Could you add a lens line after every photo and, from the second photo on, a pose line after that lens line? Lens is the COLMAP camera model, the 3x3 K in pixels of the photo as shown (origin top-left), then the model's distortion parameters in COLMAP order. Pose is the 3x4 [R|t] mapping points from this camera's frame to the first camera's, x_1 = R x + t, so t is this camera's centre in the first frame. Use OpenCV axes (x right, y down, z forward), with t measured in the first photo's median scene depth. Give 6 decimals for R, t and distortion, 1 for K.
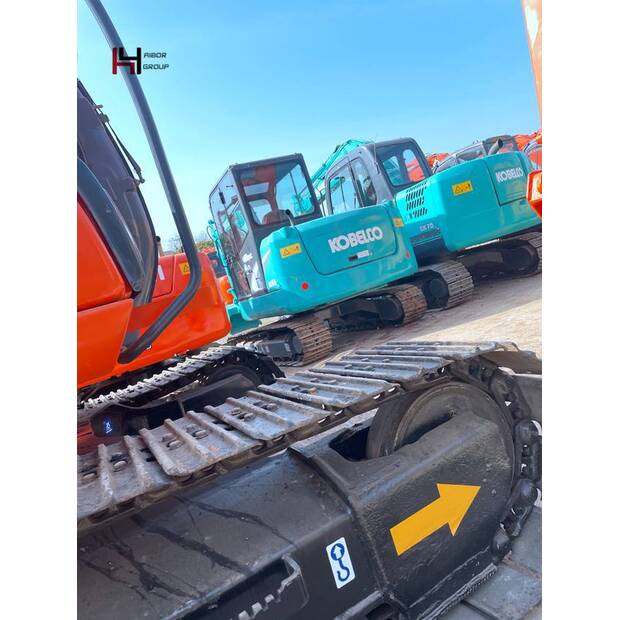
lens RADIAL K [[471.9, 0, 309.0], [0, 471.9, 316.1], [0, 0, 1]] dist [0.099946, -0.144672]
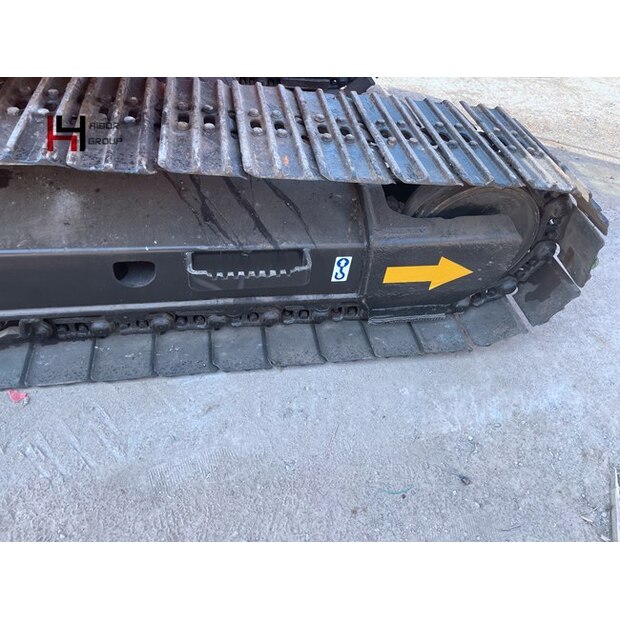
lens RADIAL K [[471.9, 0, 309.0], [0, 471.9, 316.1], [0, 0, 1]] dist [0.099946, -0.144672]
pose [[0.881050, 0.463345, 0.095200, -0.074645], [-0.395821, 0.611973, 0.684700, -0.256987], [0.258992, -0.640937, 0.722581, -0.046383]]
